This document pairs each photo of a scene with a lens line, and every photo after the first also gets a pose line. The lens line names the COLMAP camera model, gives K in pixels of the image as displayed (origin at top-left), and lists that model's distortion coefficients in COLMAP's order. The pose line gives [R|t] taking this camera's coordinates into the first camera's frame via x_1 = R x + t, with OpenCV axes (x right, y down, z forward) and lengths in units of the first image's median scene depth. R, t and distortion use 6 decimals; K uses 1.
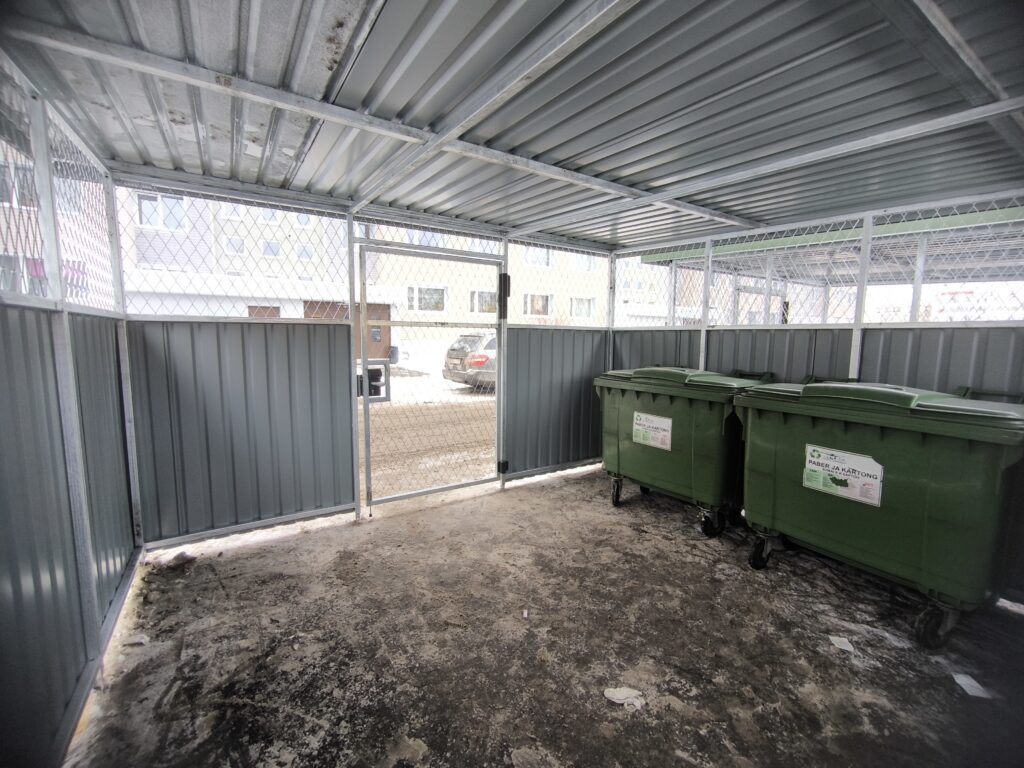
lens RADIAL K [[456.5, 0, 512.4], [0, 456.5, 389.4], [0, 0, 1]] dist [-0.000009, 0.000027]
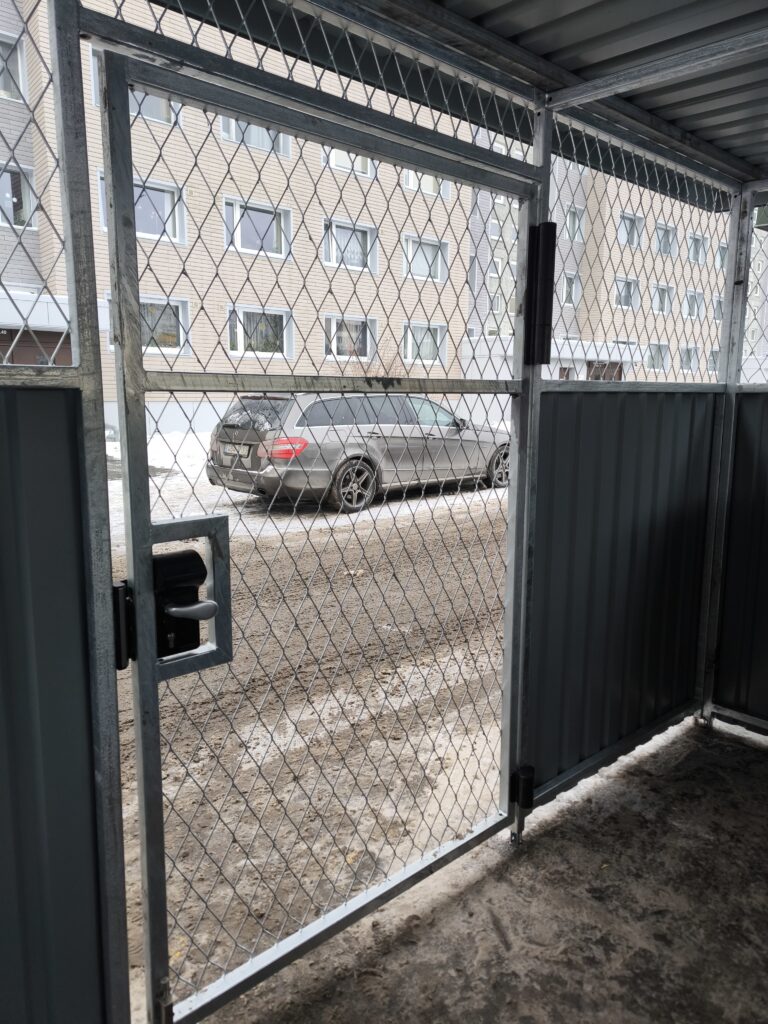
lens RADIAL K [[716.1, 0, 382.4], [0, 716.1, 507.1], [0, 0, 1]] dist [0.027461, -0.002093]
pose [[0.987425, -0.031355, 0.154947, -0.203830], [0.024189, 0.998558, 0.047919, -0.074273], [-0.156226, -0.043568, 0.986760, 0.470124]]
